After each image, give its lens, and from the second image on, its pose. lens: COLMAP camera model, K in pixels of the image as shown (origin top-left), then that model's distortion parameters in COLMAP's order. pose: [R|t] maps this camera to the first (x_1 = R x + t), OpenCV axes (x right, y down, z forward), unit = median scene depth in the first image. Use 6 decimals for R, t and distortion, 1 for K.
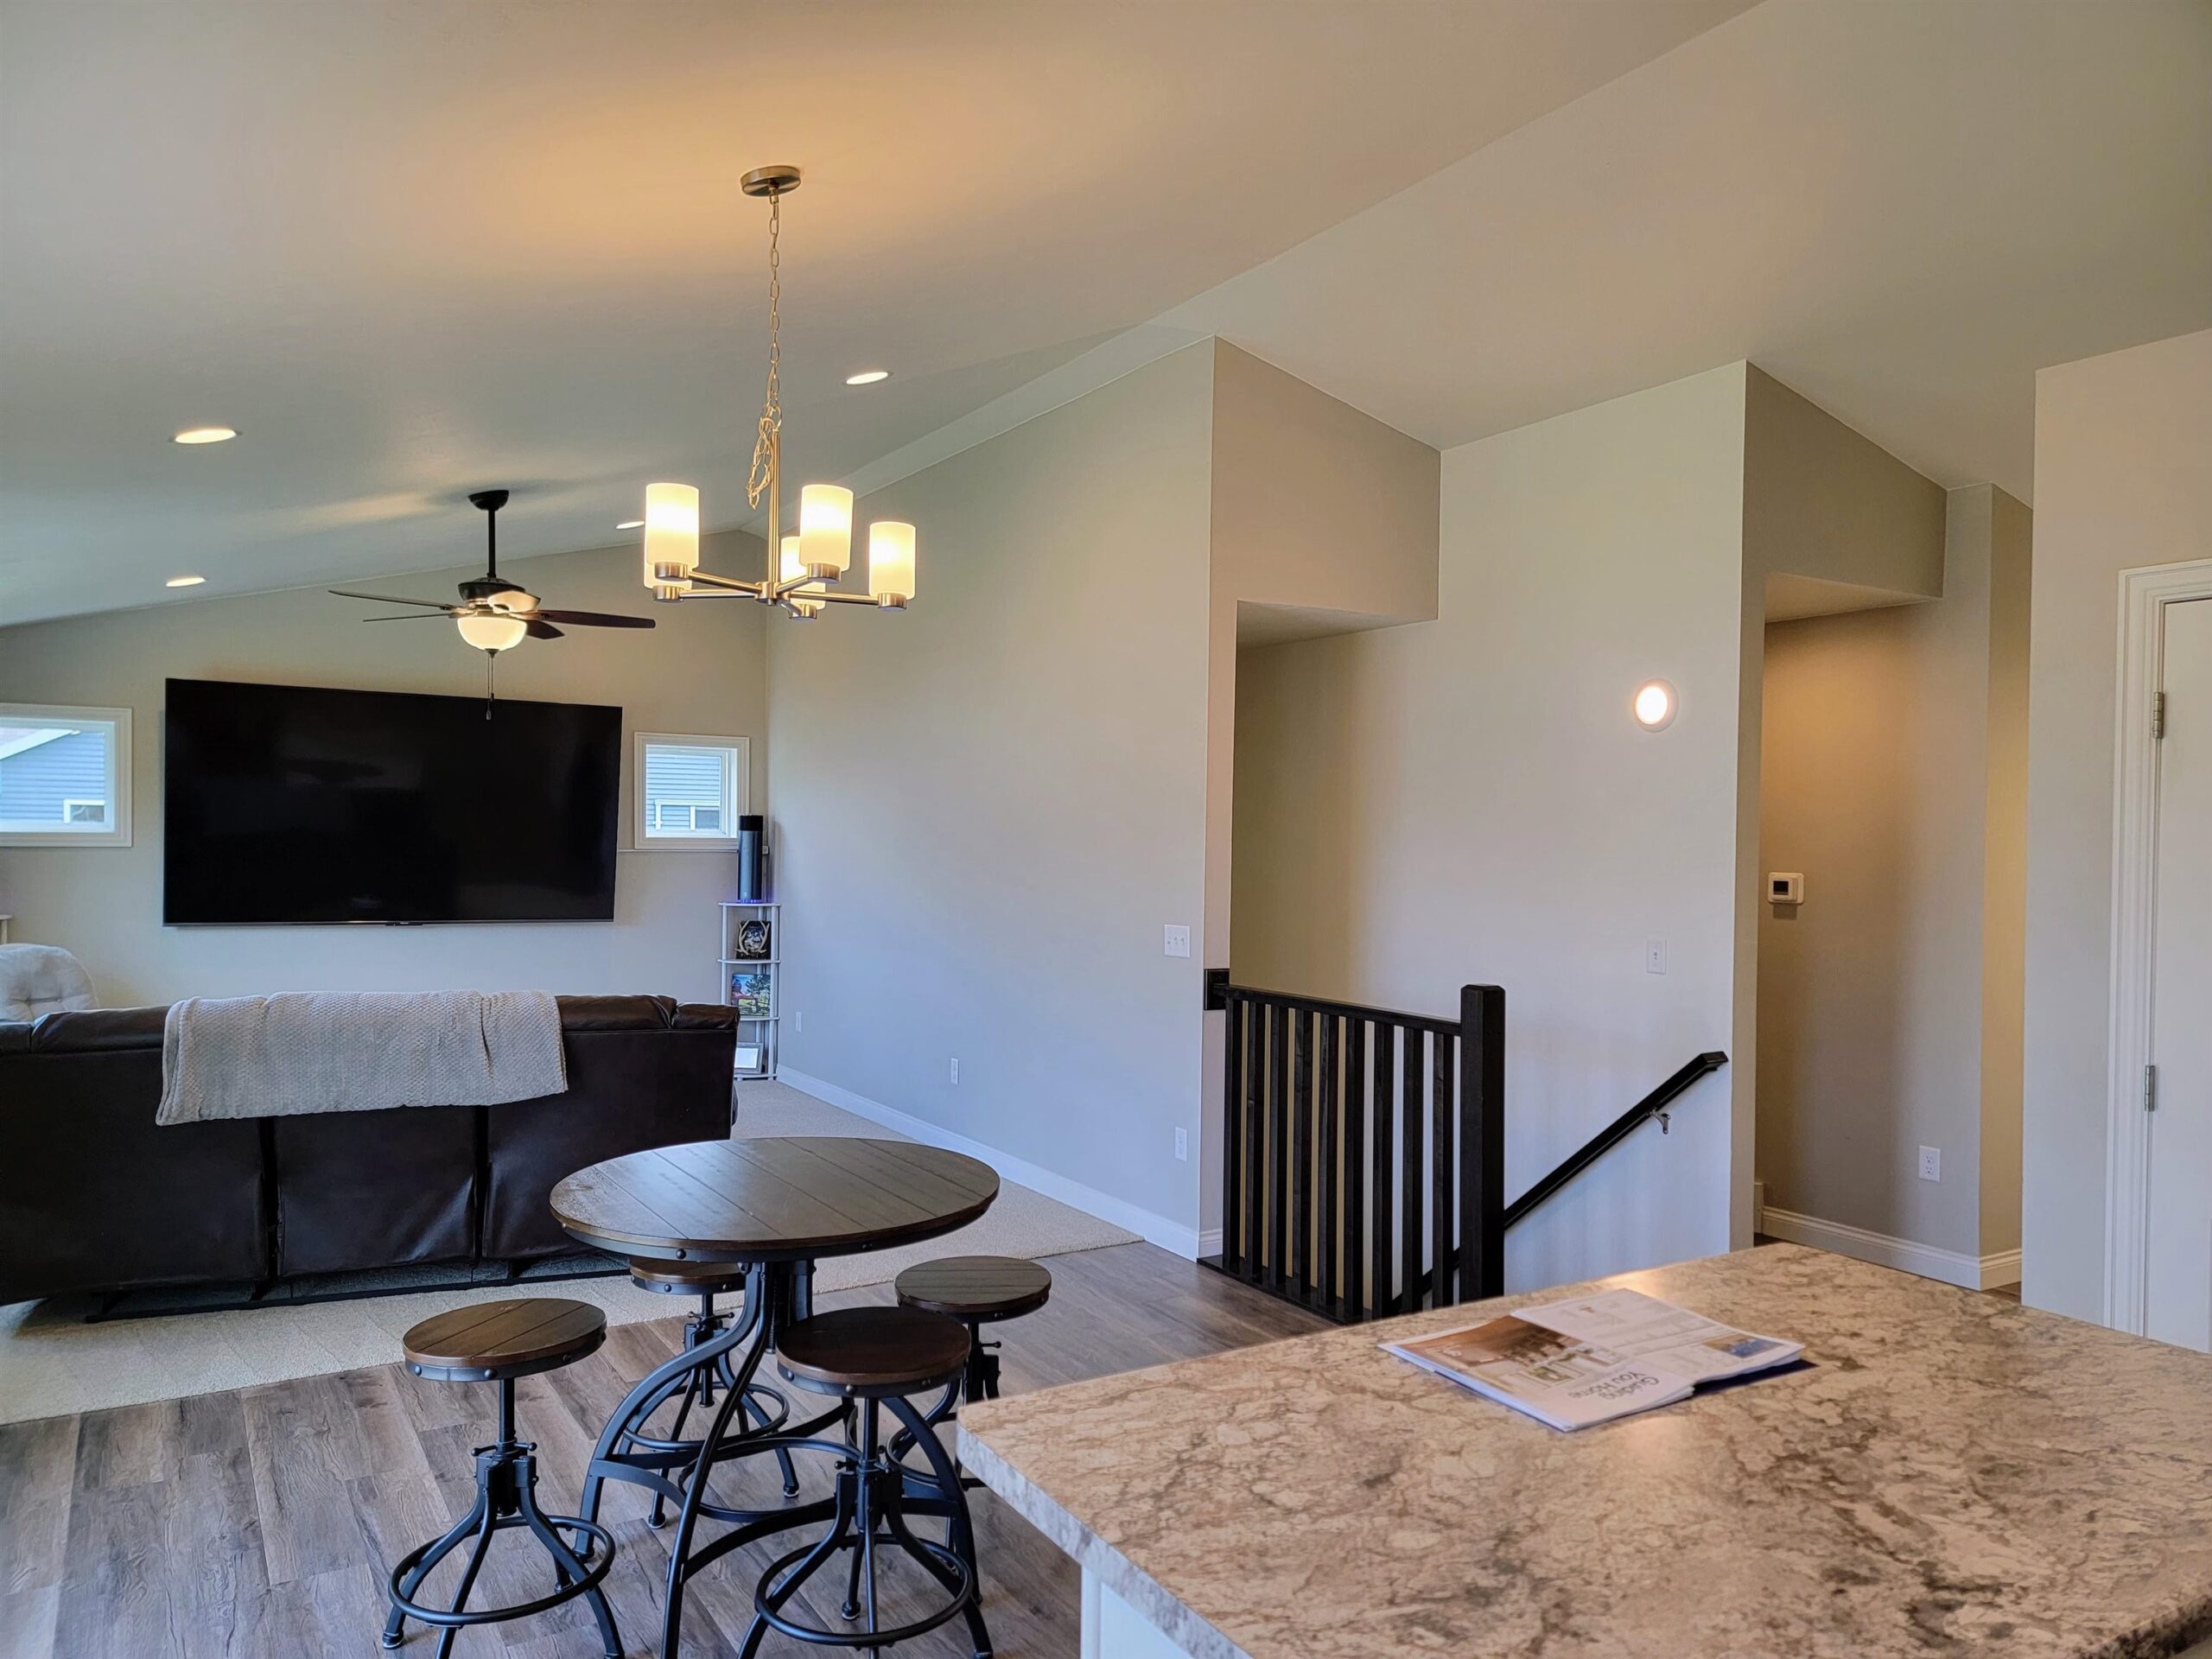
lens RADIAL K [[1529.7, 0, 1076.2], [0, 1529.7, 849.5], [0, 0, 1]] dist [0.081161, -0.062972]
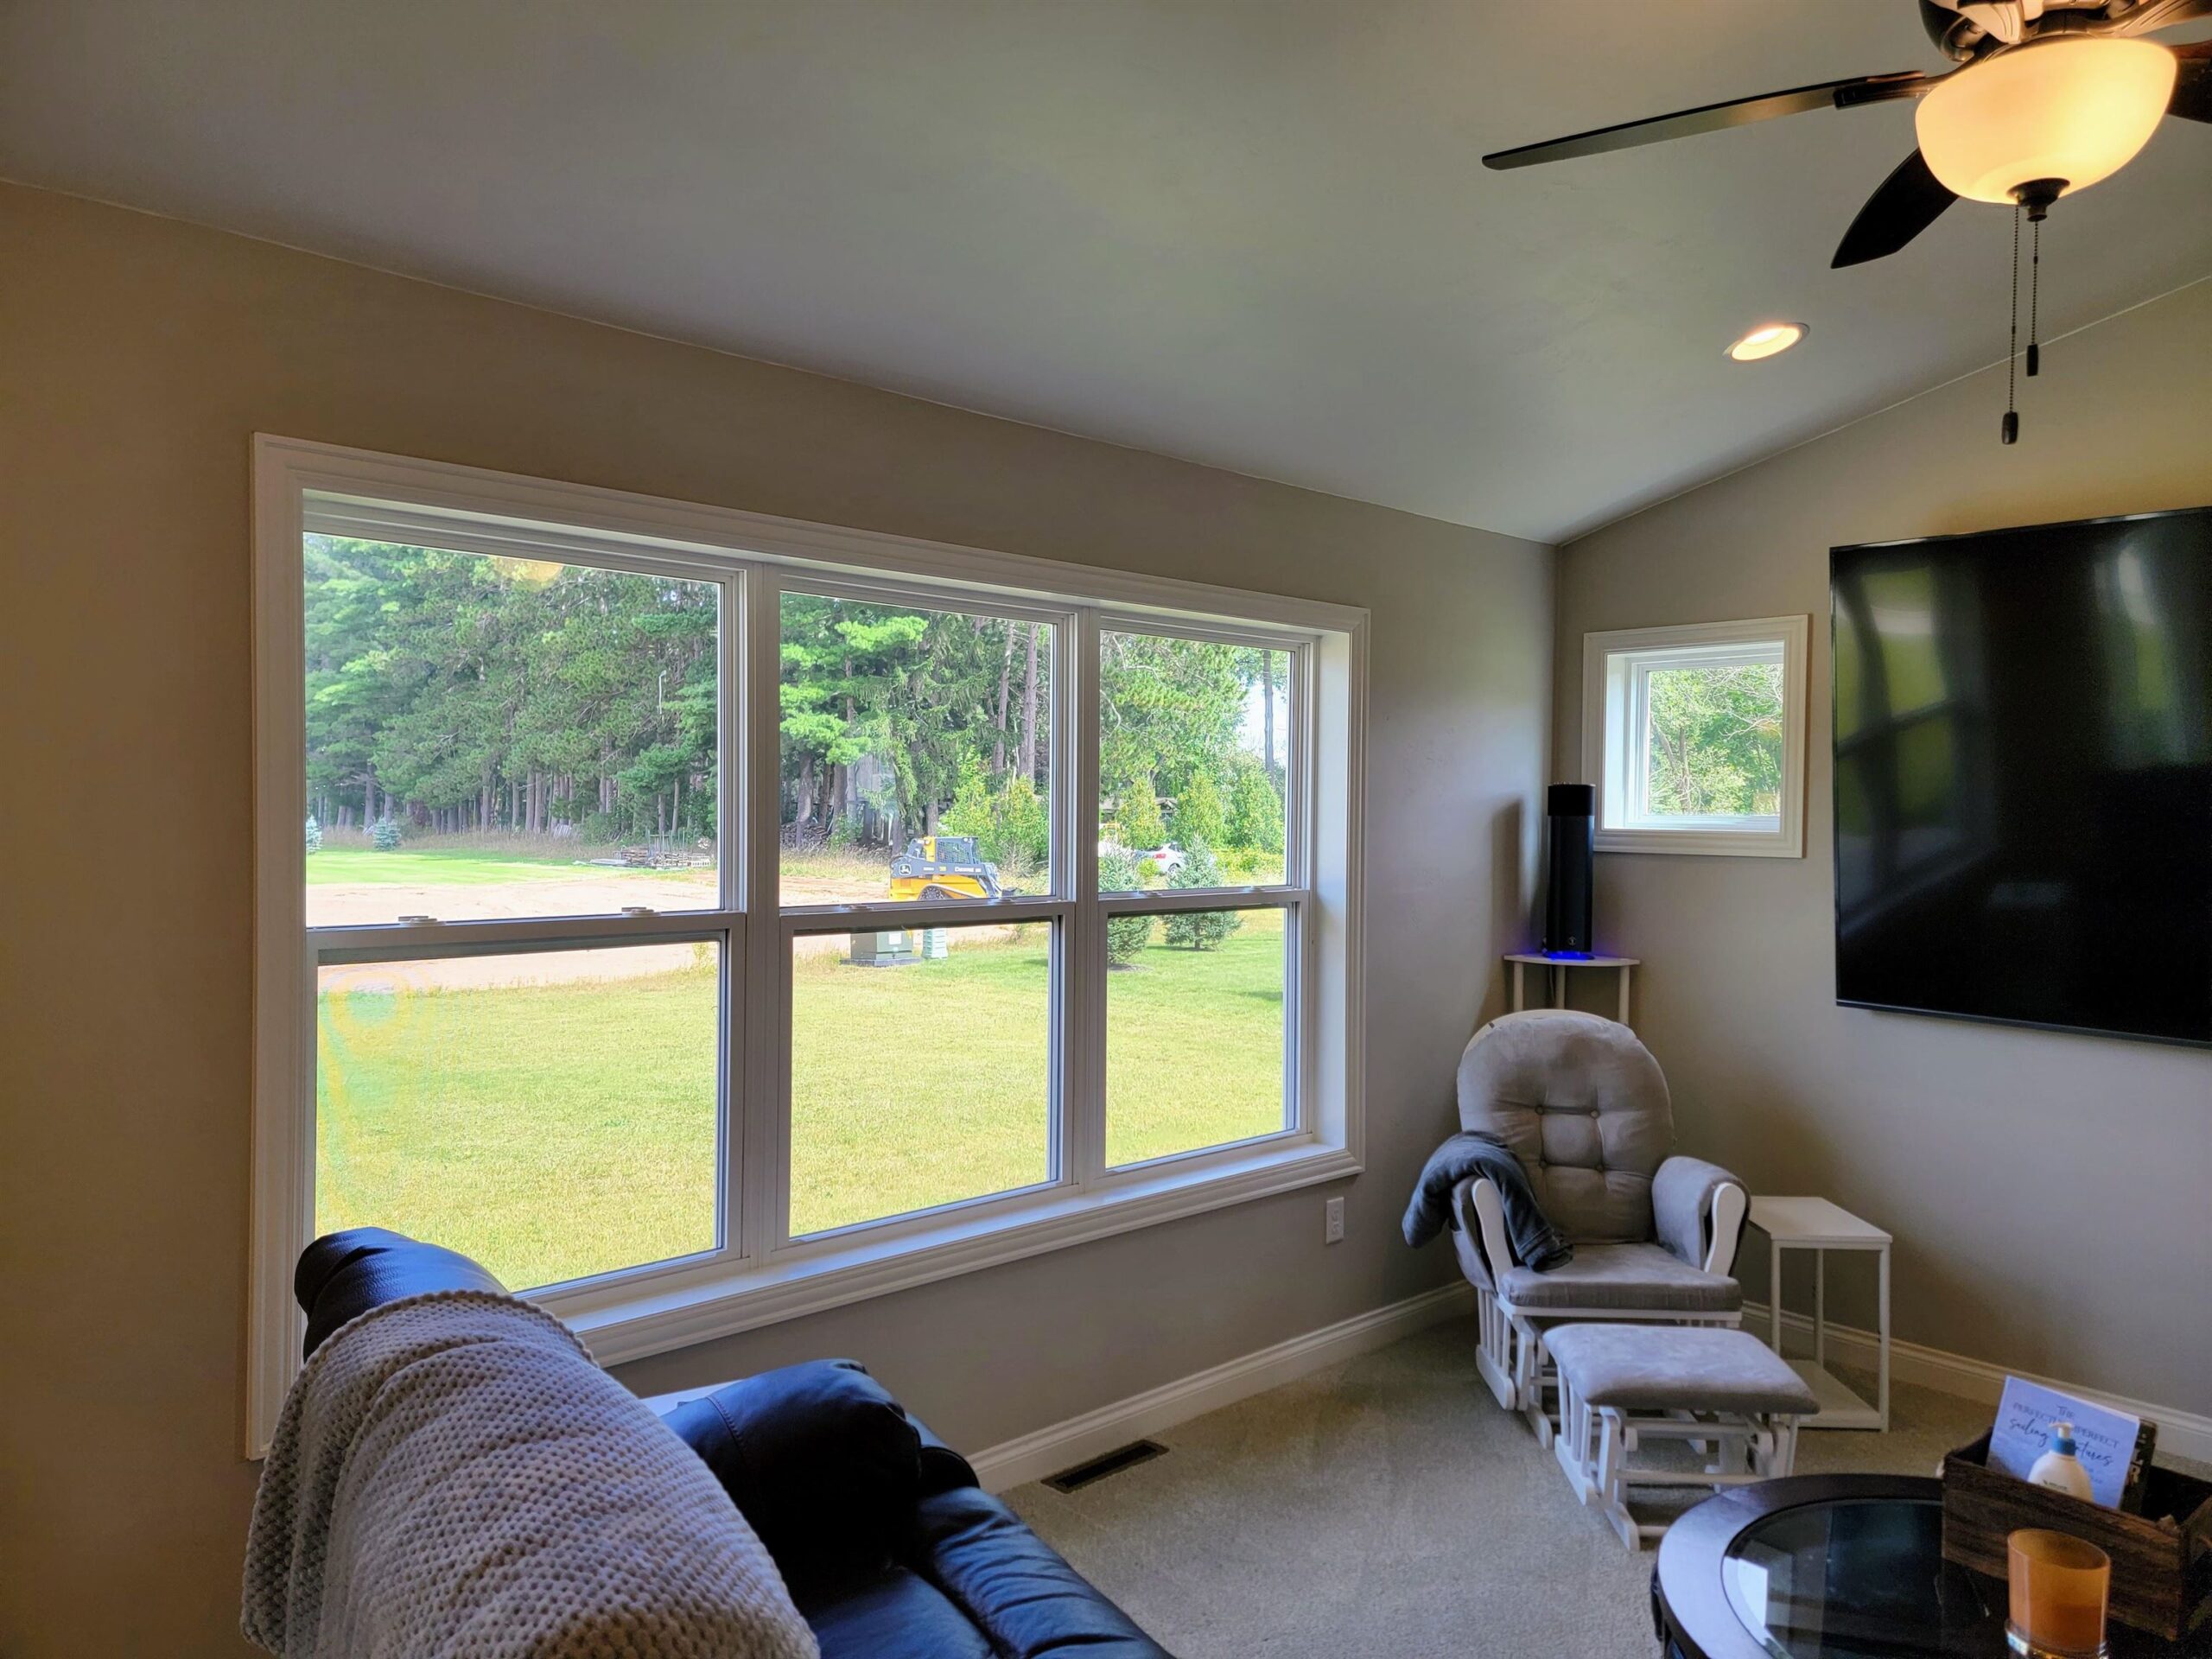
lens RADIAL K [[1548.2, 0, 1109.2], [0, 1548.2, 827.2], [0, 0, 1]] dist [0.054095, 0.001856]
pose [[0.213165, 0.006813, -0.976992, -0.132471], [-0.021558, 0.999765, 0.002268, -0.010450], [0.976778, 0.020579, 0.213262, 0.786016]]
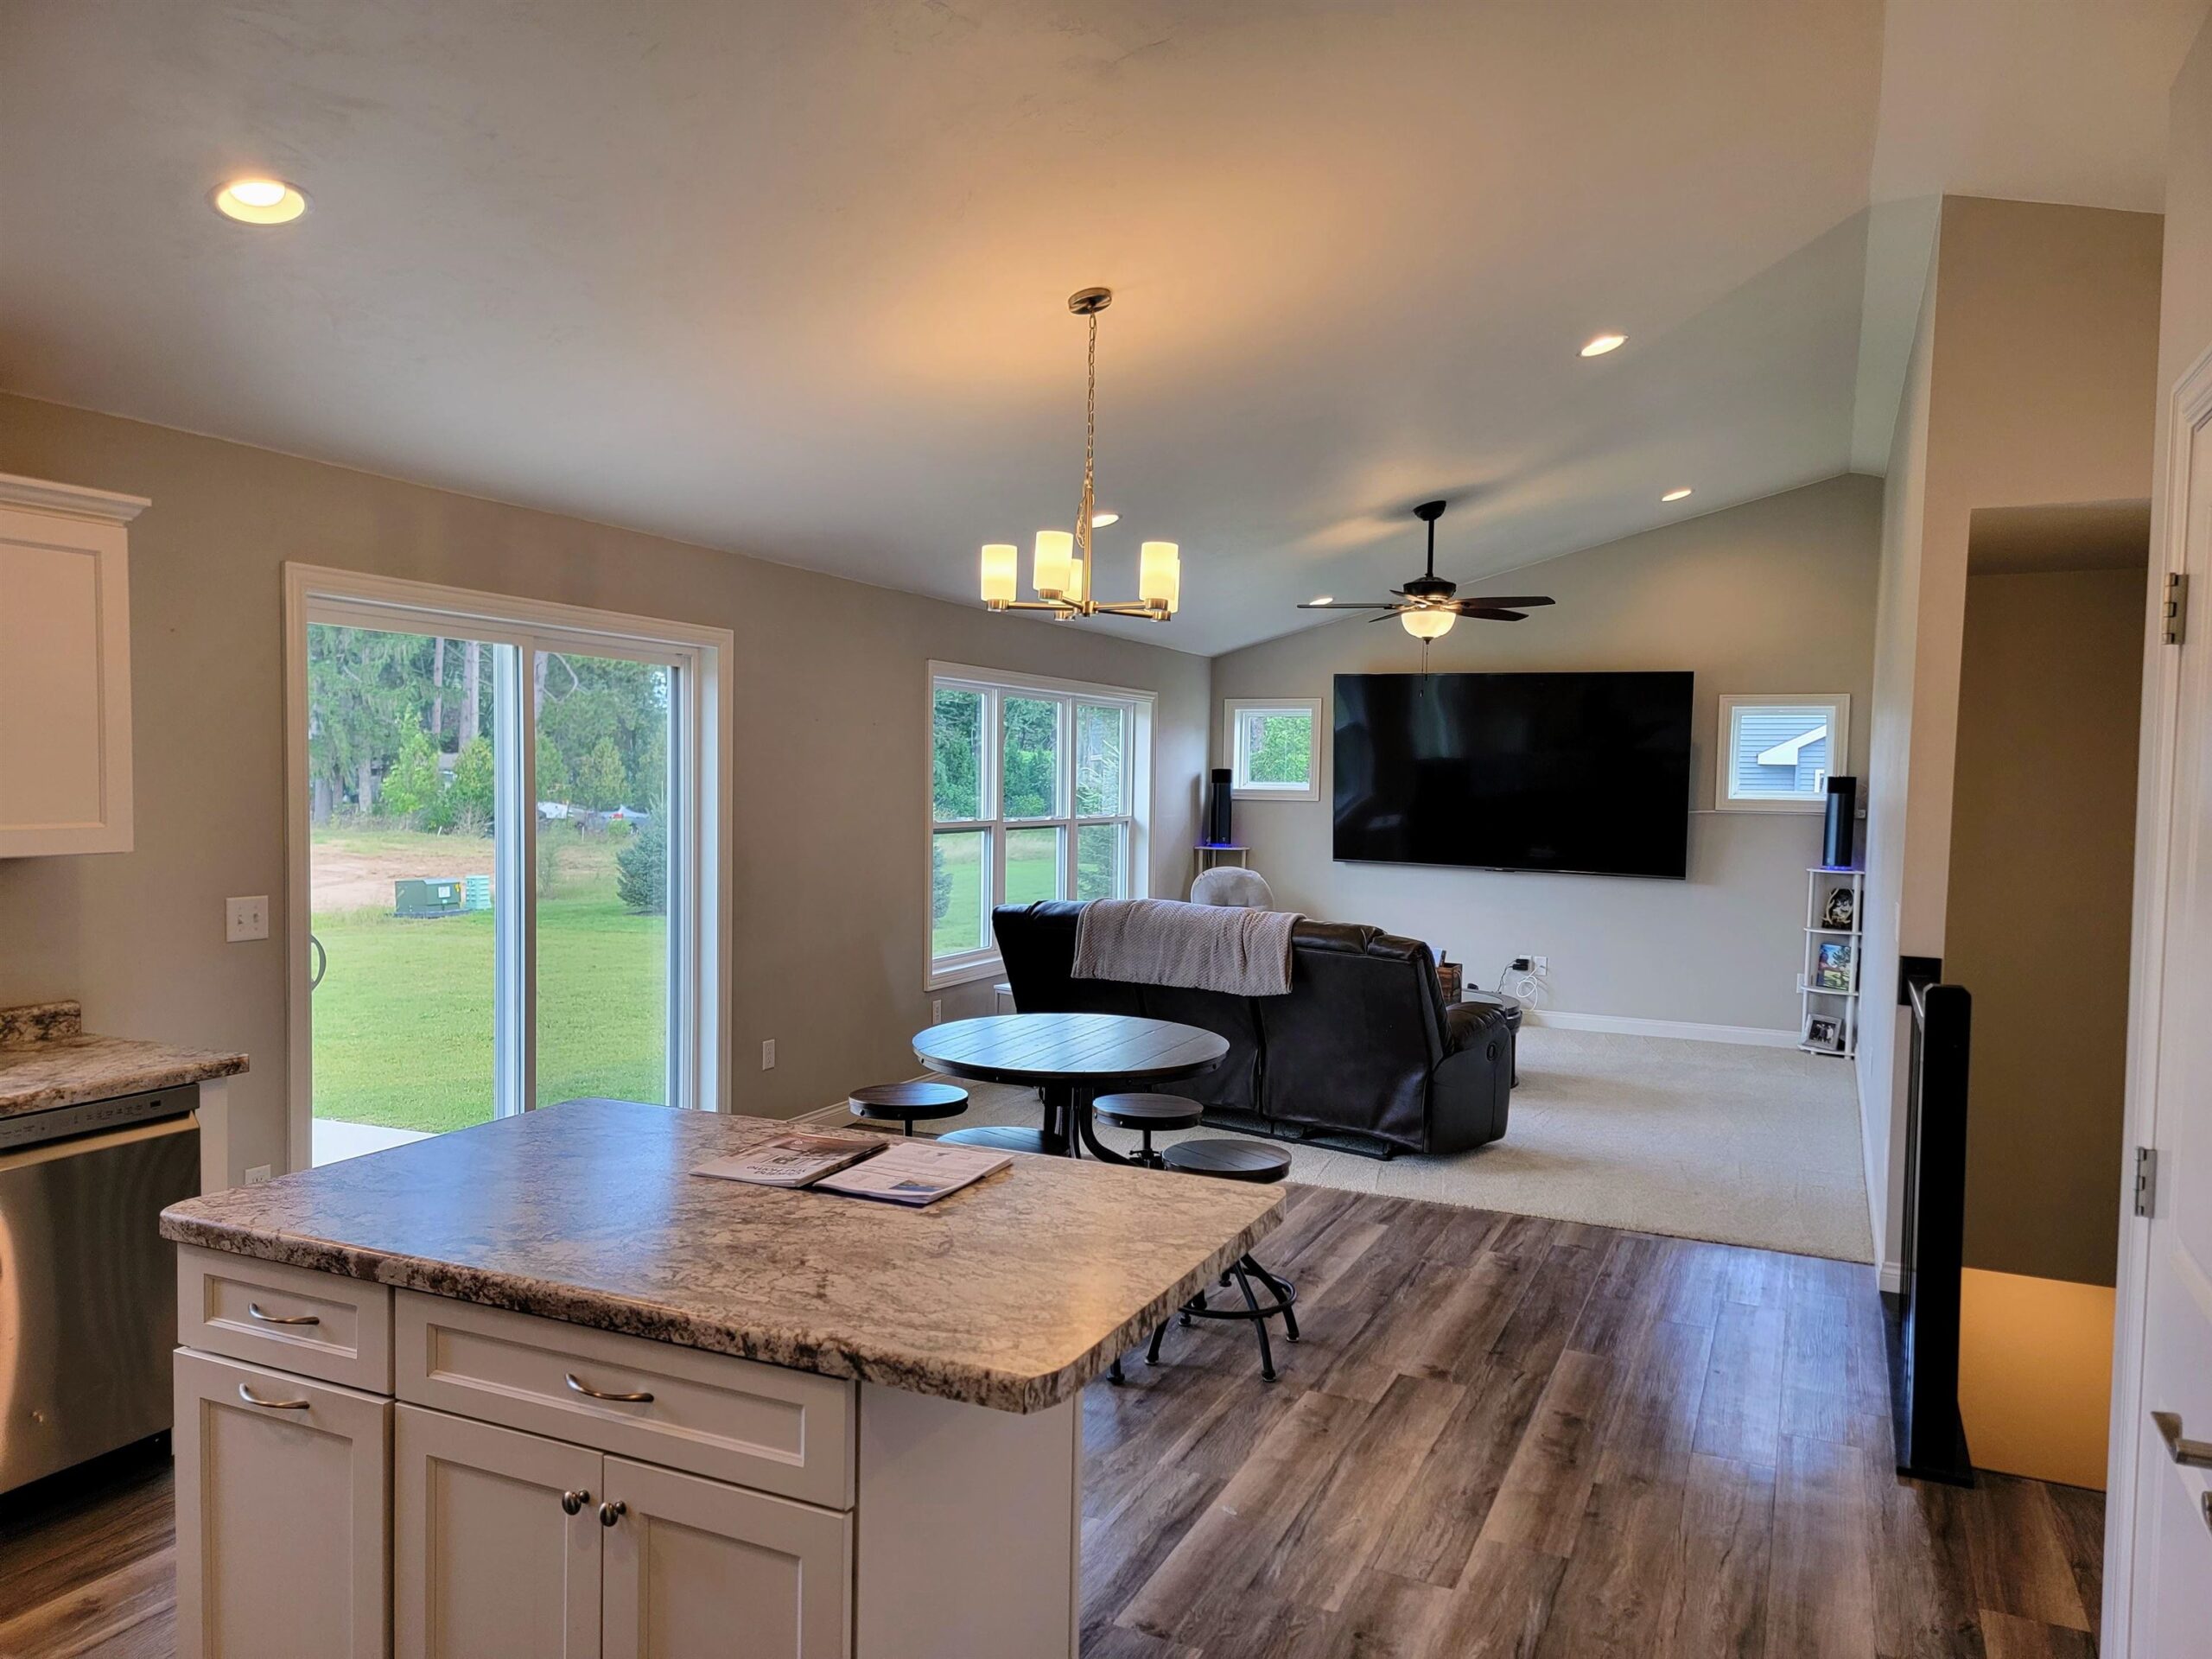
lens RADIAL K [[1529.7, 0, 1108.7], [0, 1529.7, 857.7], [0, 0, 1]] dist [0.081161, -0.062972]
pose [[0.566377, 0.044088, -0.822966, 0.470696], [-0.021160, 0.999017, 0.038956, -0.000744], [0.823875, -0.004650, 0.566753, 0.127897]]
